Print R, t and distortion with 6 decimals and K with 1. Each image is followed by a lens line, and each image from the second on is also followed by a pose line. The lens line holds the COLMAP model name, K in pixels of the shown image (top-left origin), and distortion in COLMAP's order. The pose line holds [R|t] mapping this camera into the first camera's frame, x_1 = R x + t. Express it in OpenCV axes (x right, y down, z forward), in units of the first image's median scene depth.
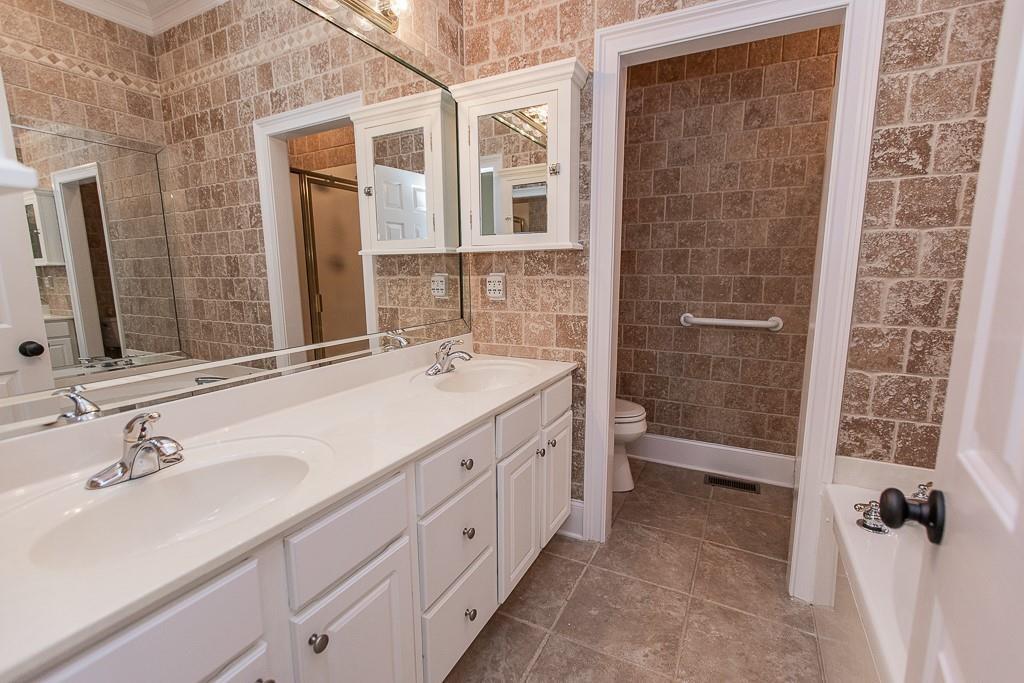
lens RADIAL K [[457.4, 0, 512.2], [0, 457.4, 341.8], [0, 0, 1]] dist [0.003589, -0.000449]
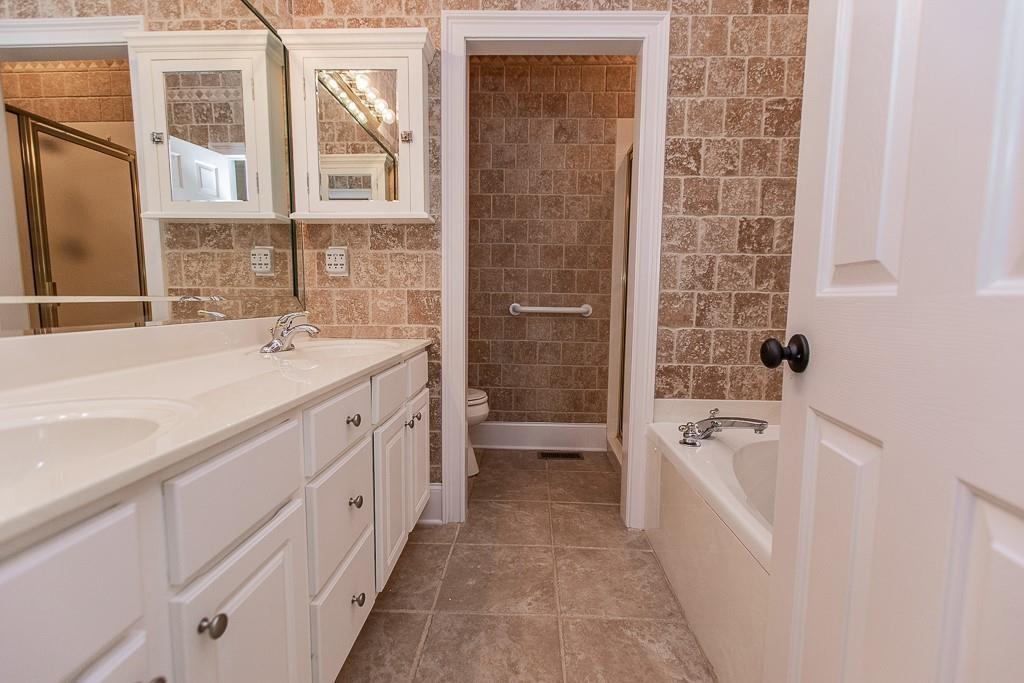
lens RADIAL K [[457.4, 0, 515.1], [0, 457.4, 341.8], [0, 0, 1]] dist [0.003589, -0.000449]
pose [[0.902315, -0.027870, 0.430175, -0.128483], [0.052186, 0.997631, -0.044830, 0.114140], [-0.427906, 0.062900, 0.901632, 0.042872]]
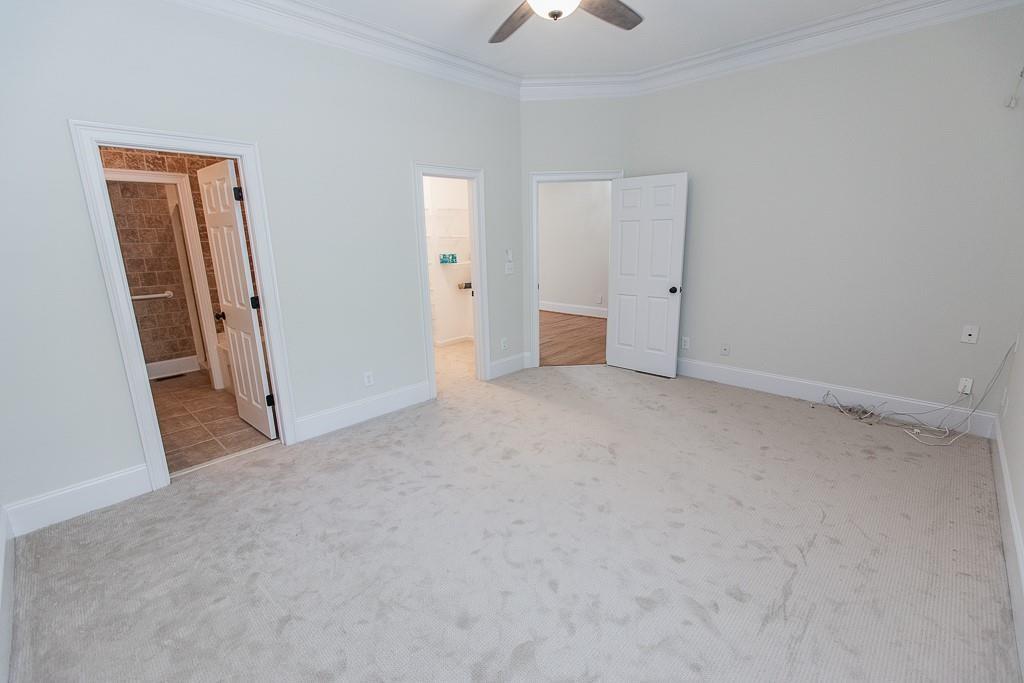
lens RADIAL K [[457.4, 0, 513.7], [0, 457.4, 342.5], [0, 0, 1]] dist [0.003589, -0.000449]
pose [[0.287630, -0.221906, 0.931679, -1.290761], [0.172167, 0.968921, 0.177625, 0.096450], [-0.942140, 0.109314, 0.316896, -1.484550]]
